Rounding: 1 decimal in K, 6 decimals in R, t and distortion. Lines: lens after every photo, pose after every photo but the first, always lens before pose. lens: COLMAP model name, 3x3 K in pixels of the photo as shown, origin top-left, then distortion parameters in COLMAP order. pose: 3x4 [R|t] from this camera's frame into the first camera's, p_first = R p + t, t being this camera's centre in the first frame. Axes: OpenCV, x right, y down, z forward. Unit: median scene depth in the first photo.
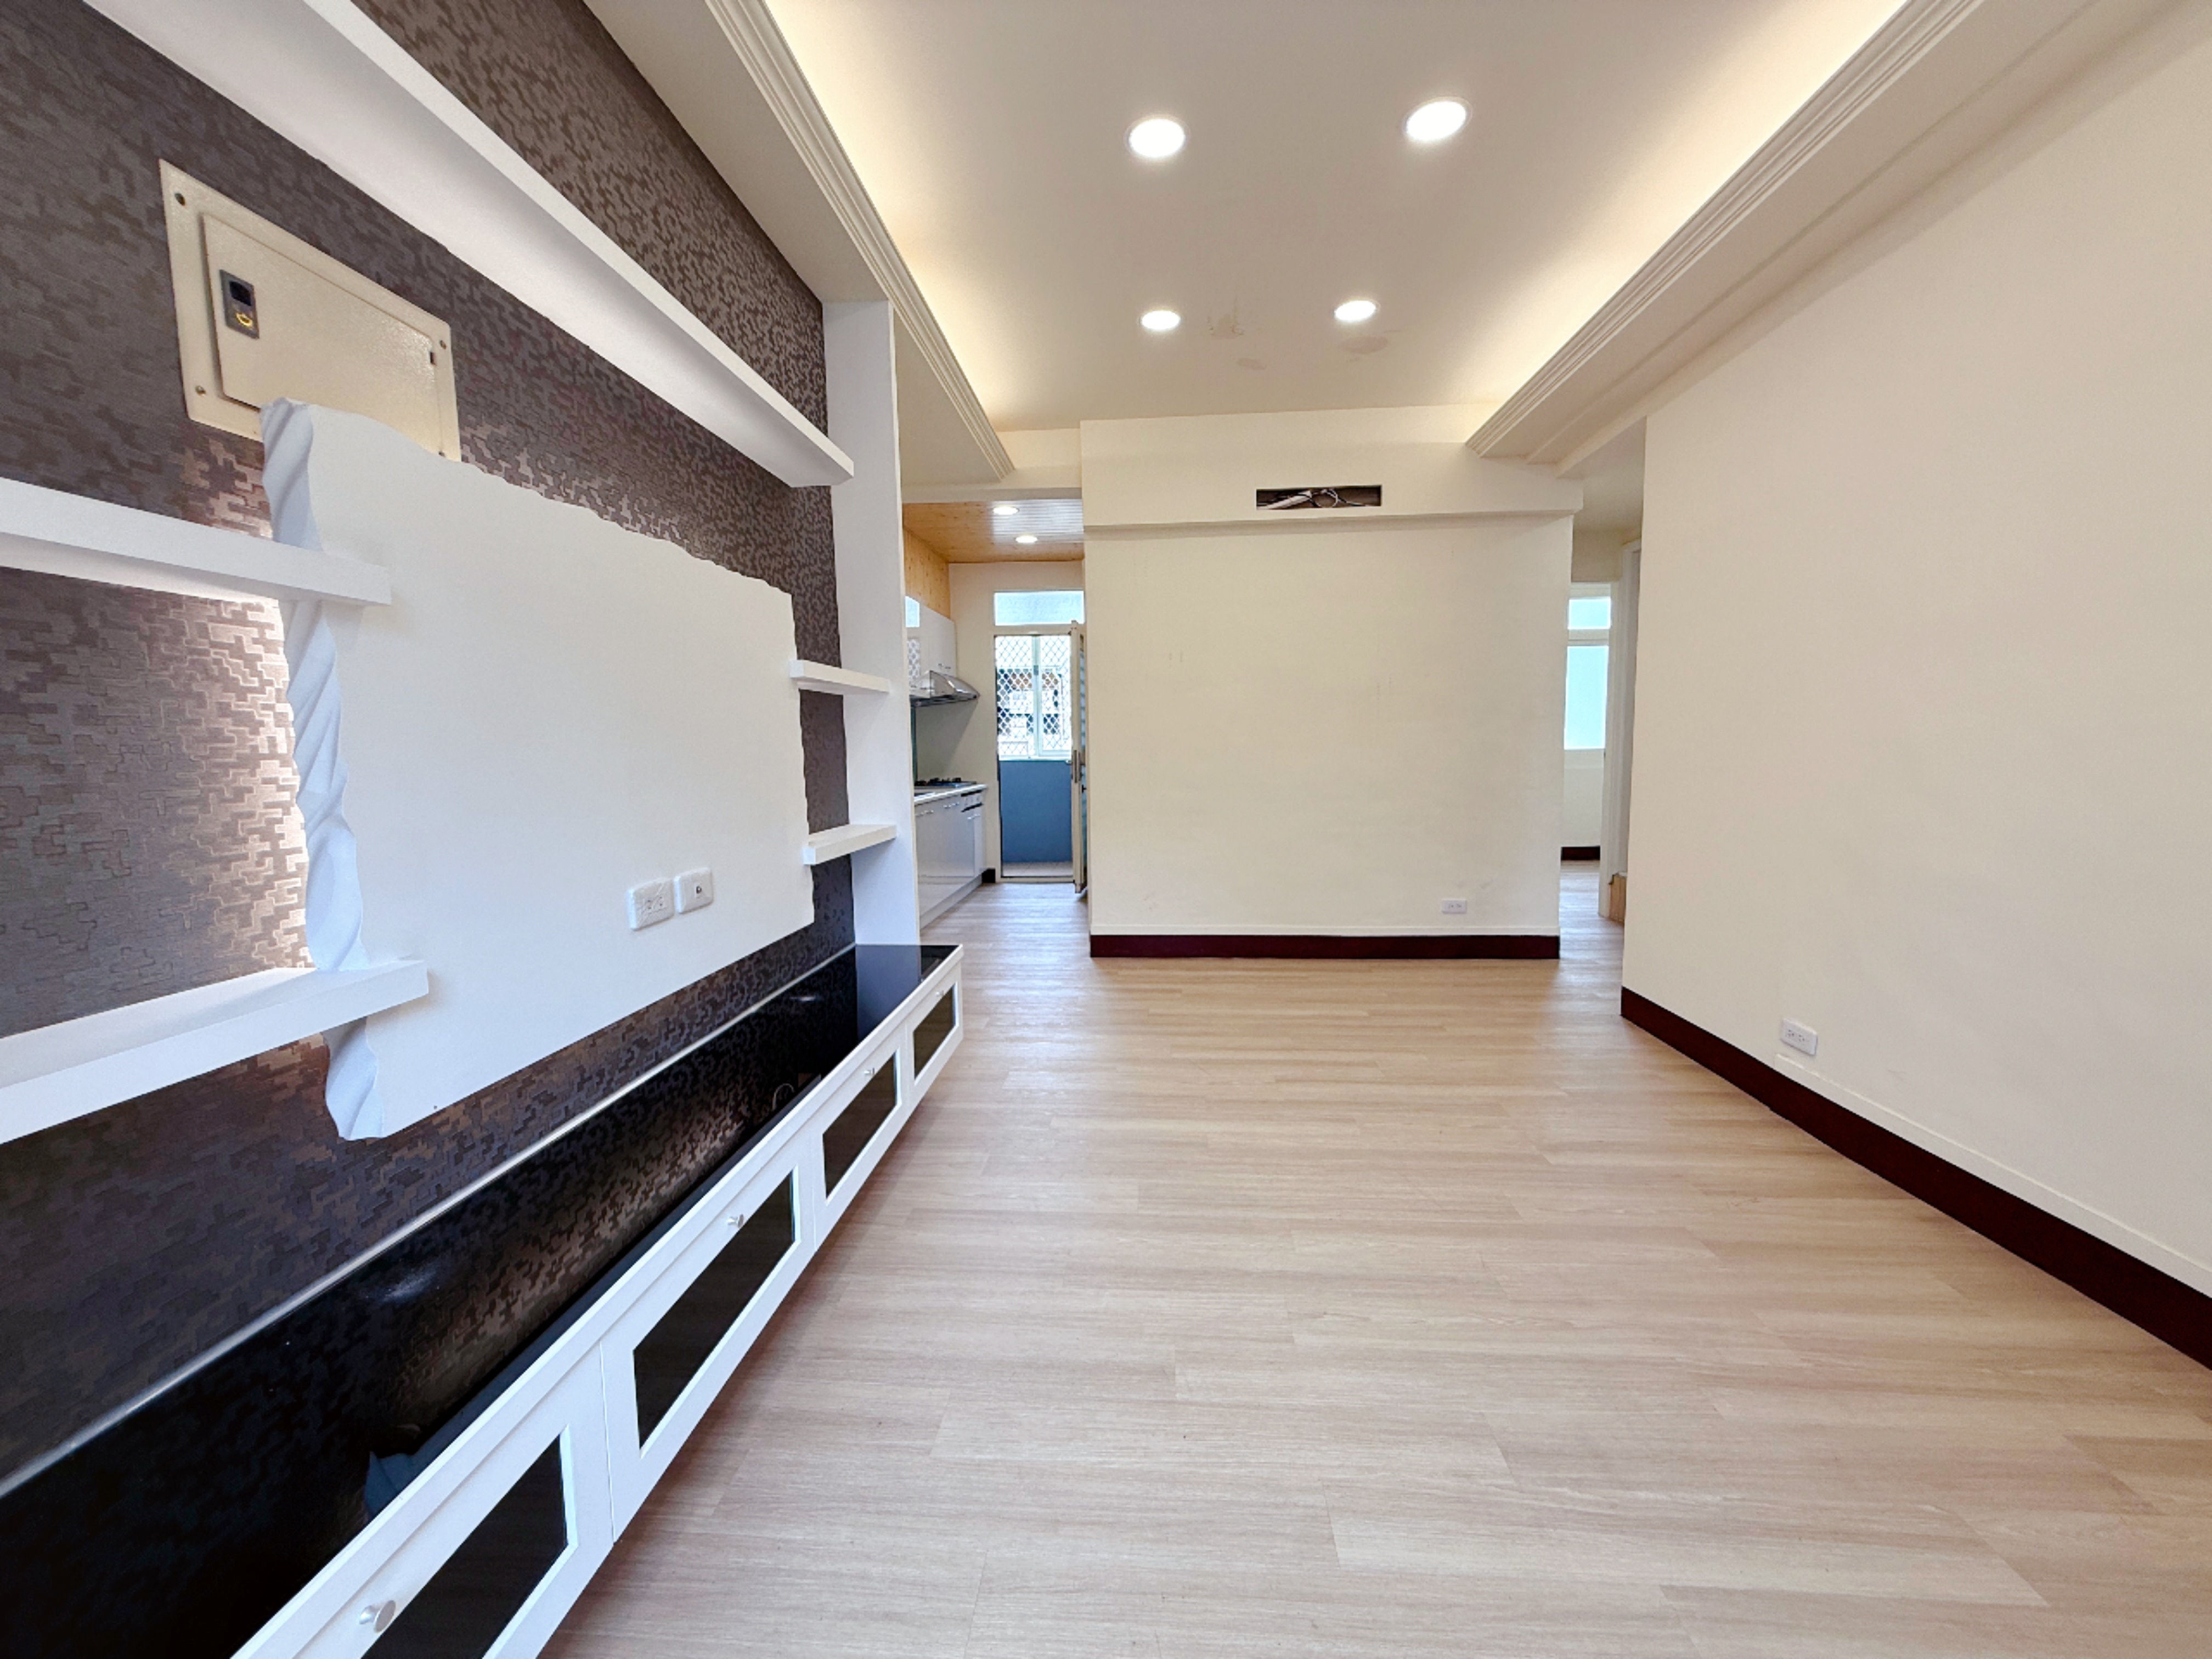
lens RADIAL K [[879.1, 0, 1108.3], [0, 879.1, 832.8], [0, 0, 1]] dist [-0.005041, 0.000849]
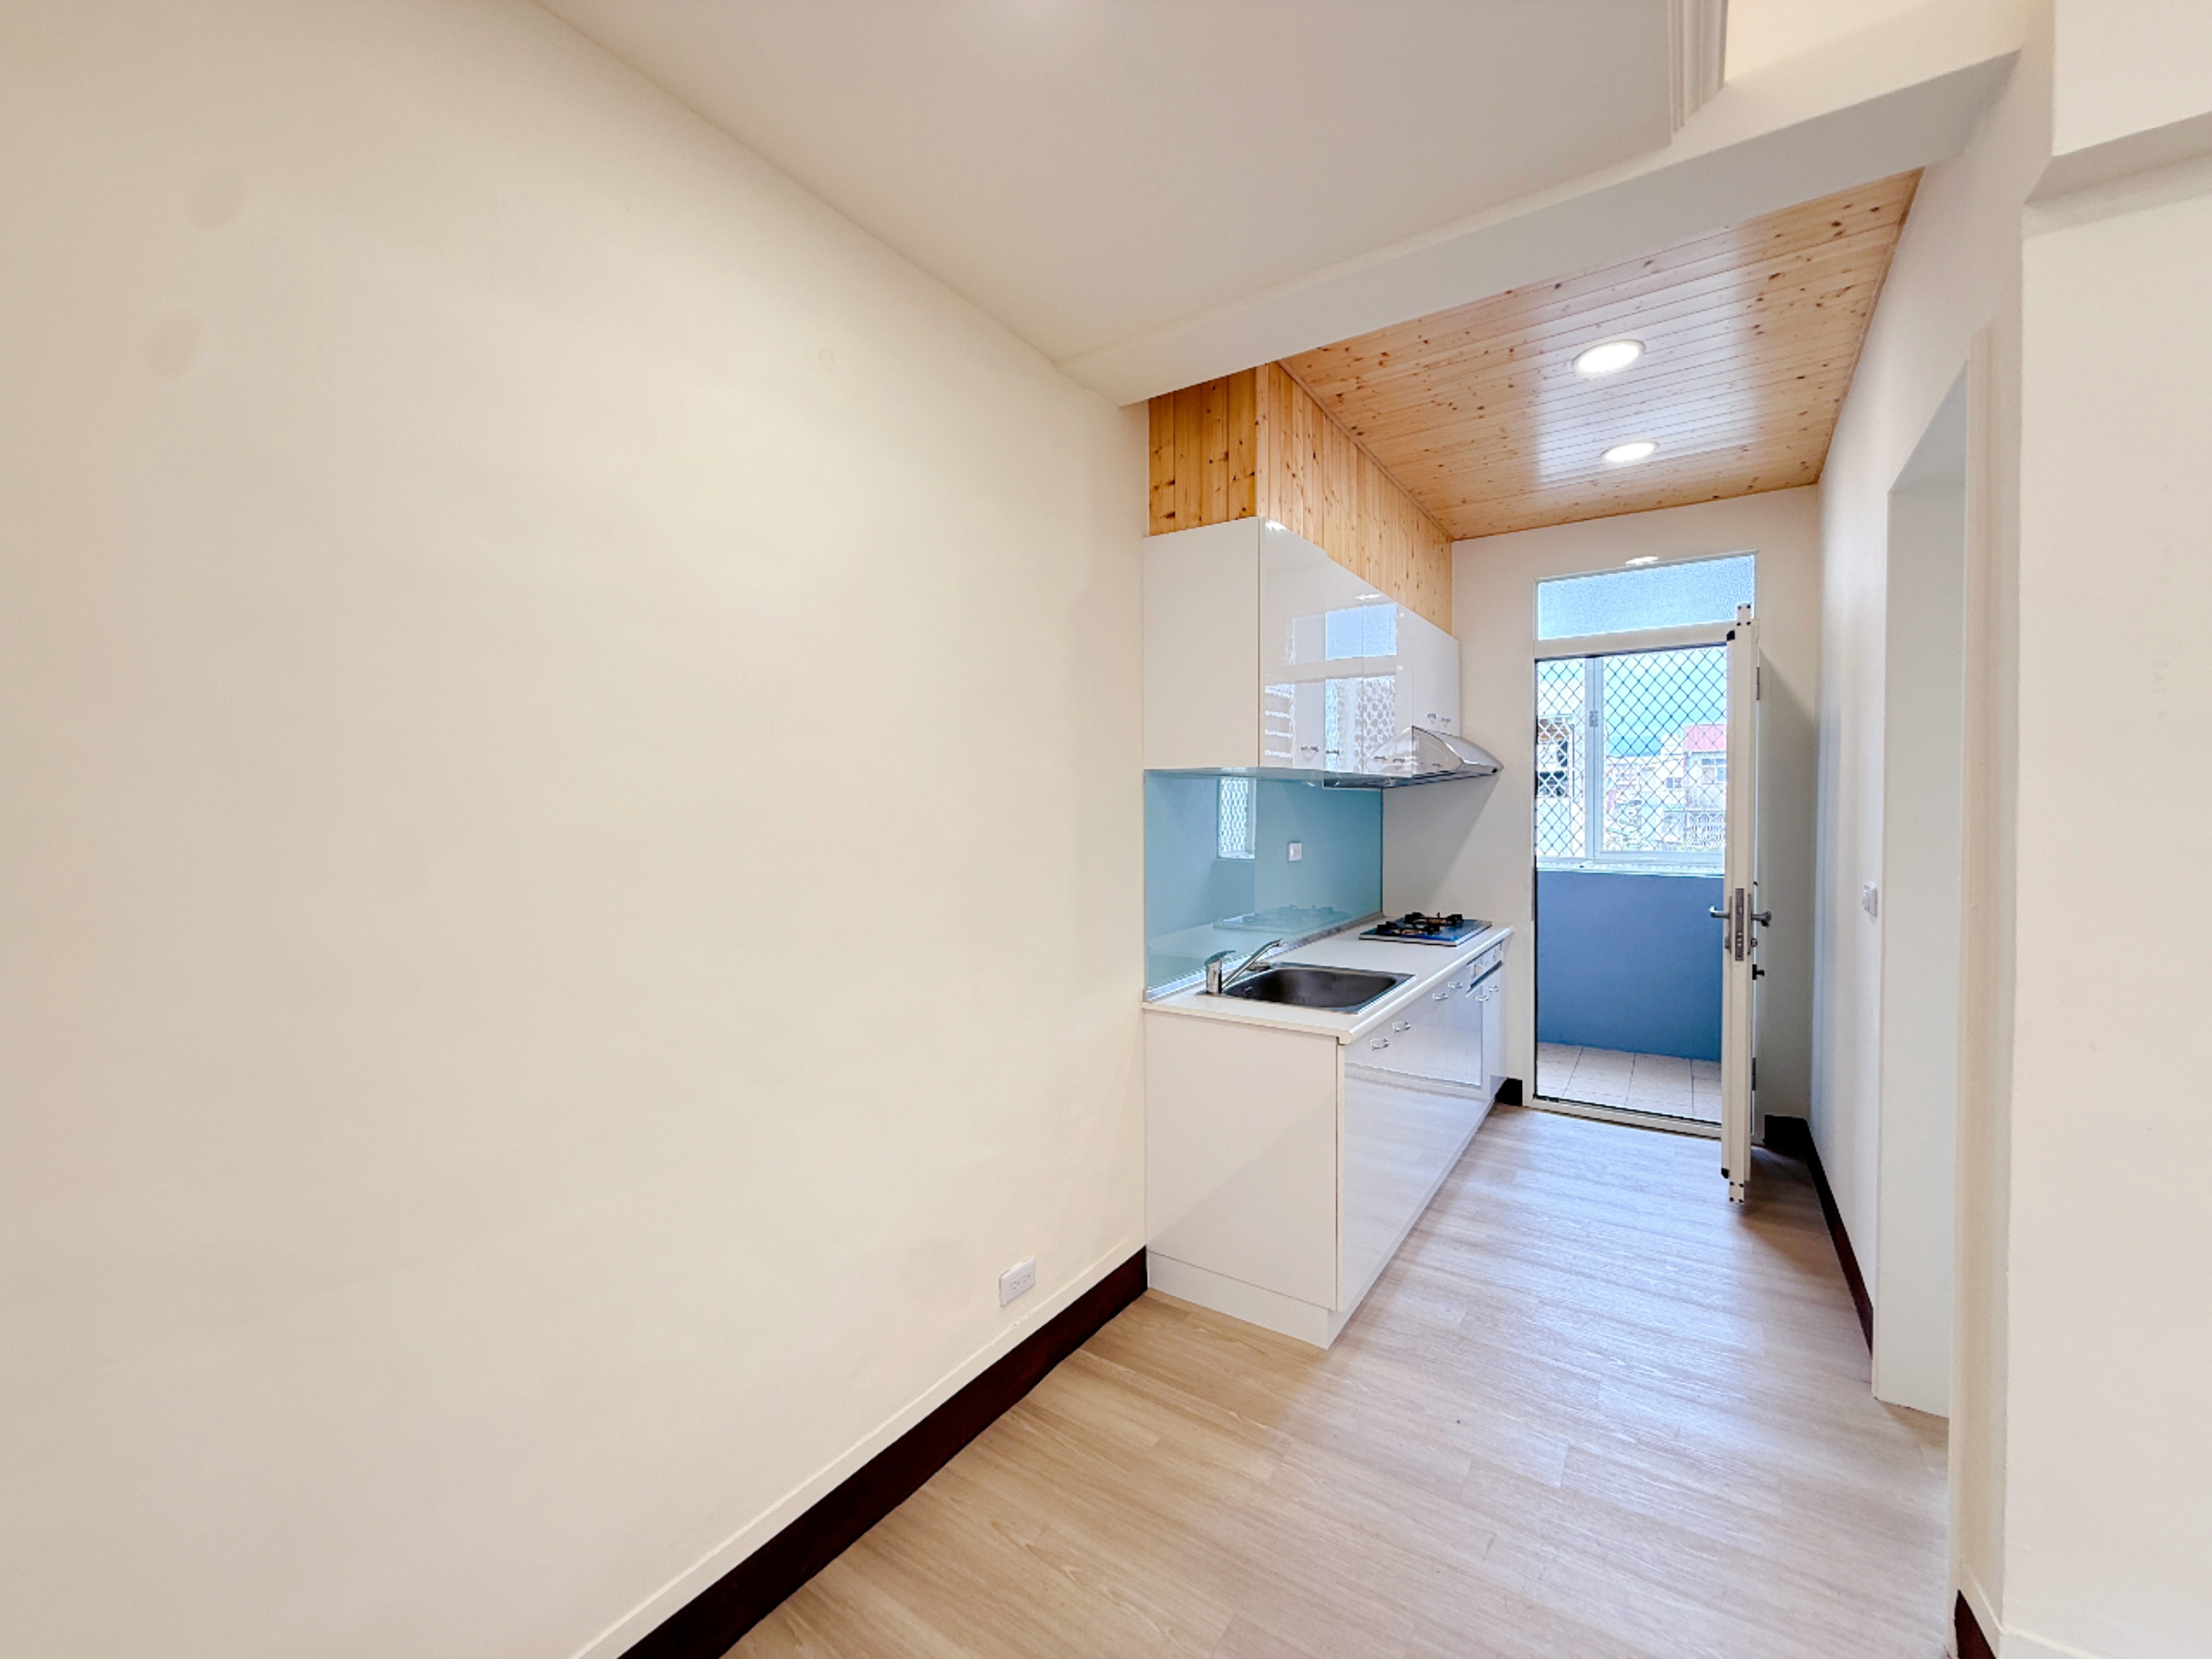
lens RADIAL K [[879.1, 0, 1114.1], [0, 879.1, 825.1], [0, 0, 1]] dist [-0.005041, 0.000849]
pose [[0.868795, 0.021628, -0.494700, -0.317636], [-0.056635, 0.996830, -0.055880, -0.279953], [0.491923, 0.076566, 0.867266, 1.501133]]
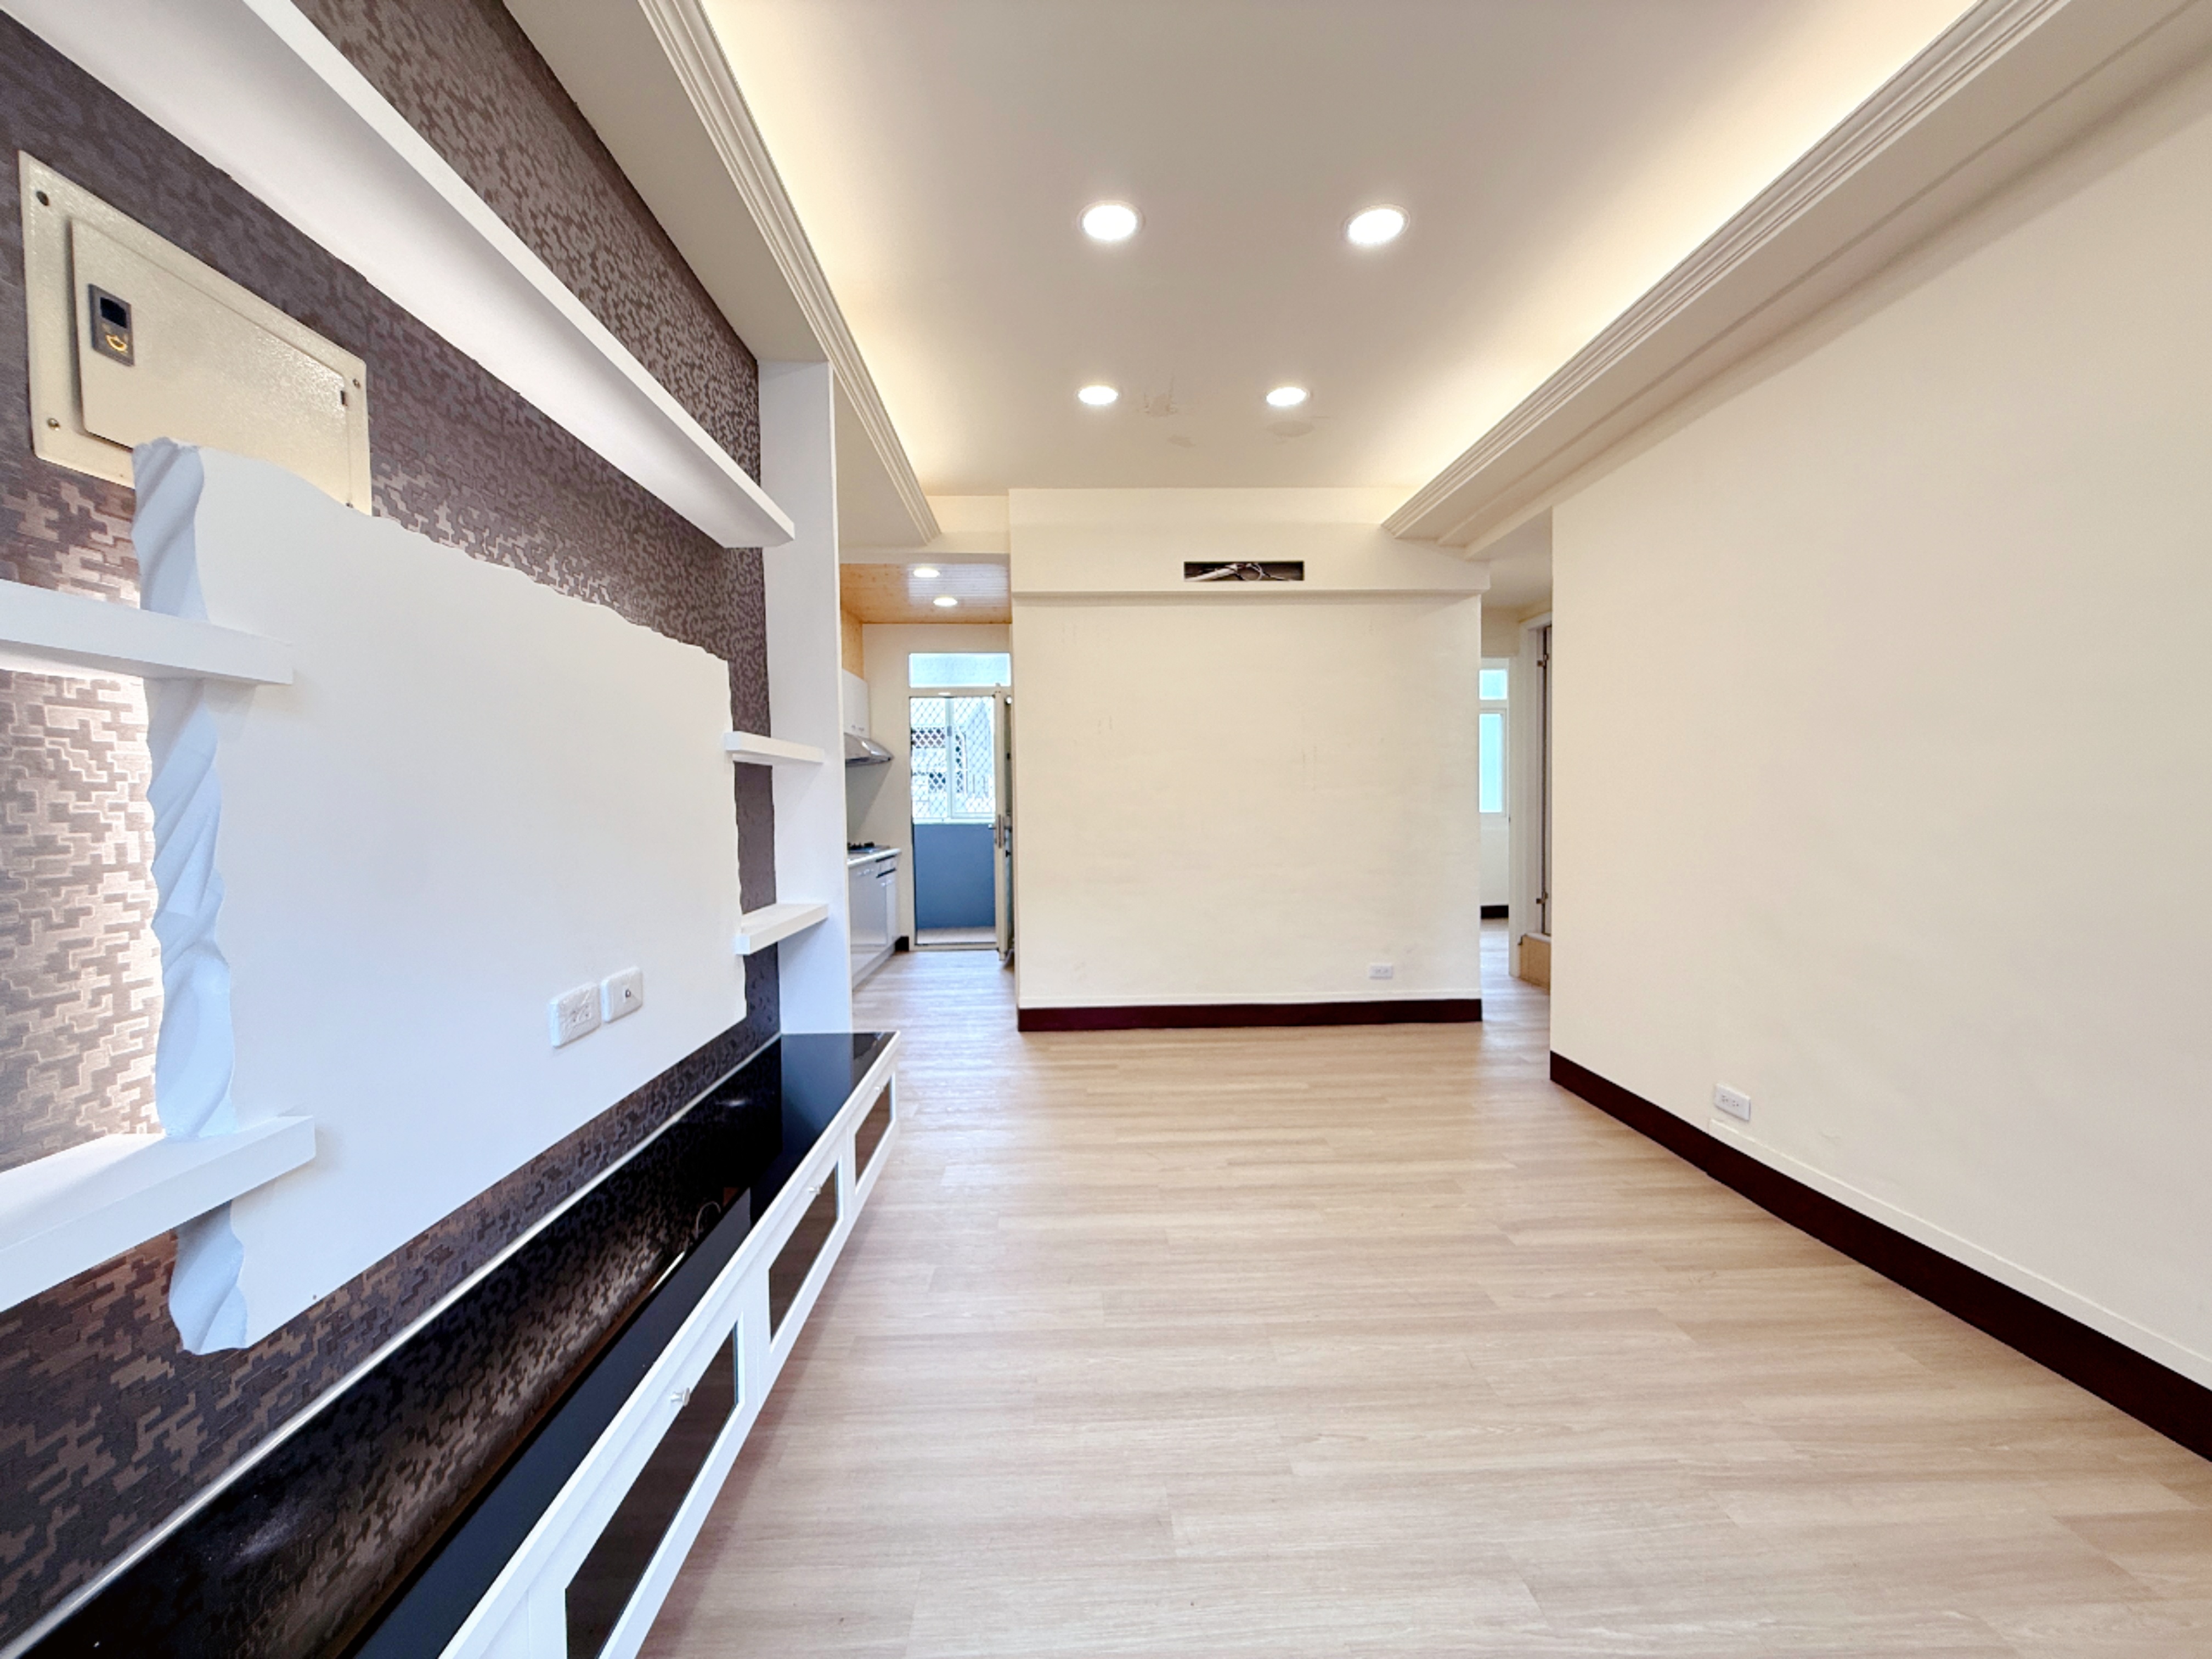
lens RADIAL K [[879.1, 0, 1104.1], [0, 879.1, 832.1], [0, 0, 1]] dist [-0.005041, 0.000849]
pose [[0.993959, -0.002006, 0.109733, -0.082538], [0.009134, 0.997876, -0.064494, -0.034294], [-0.109371, 0.065106, 0.991867, 0.058367]]
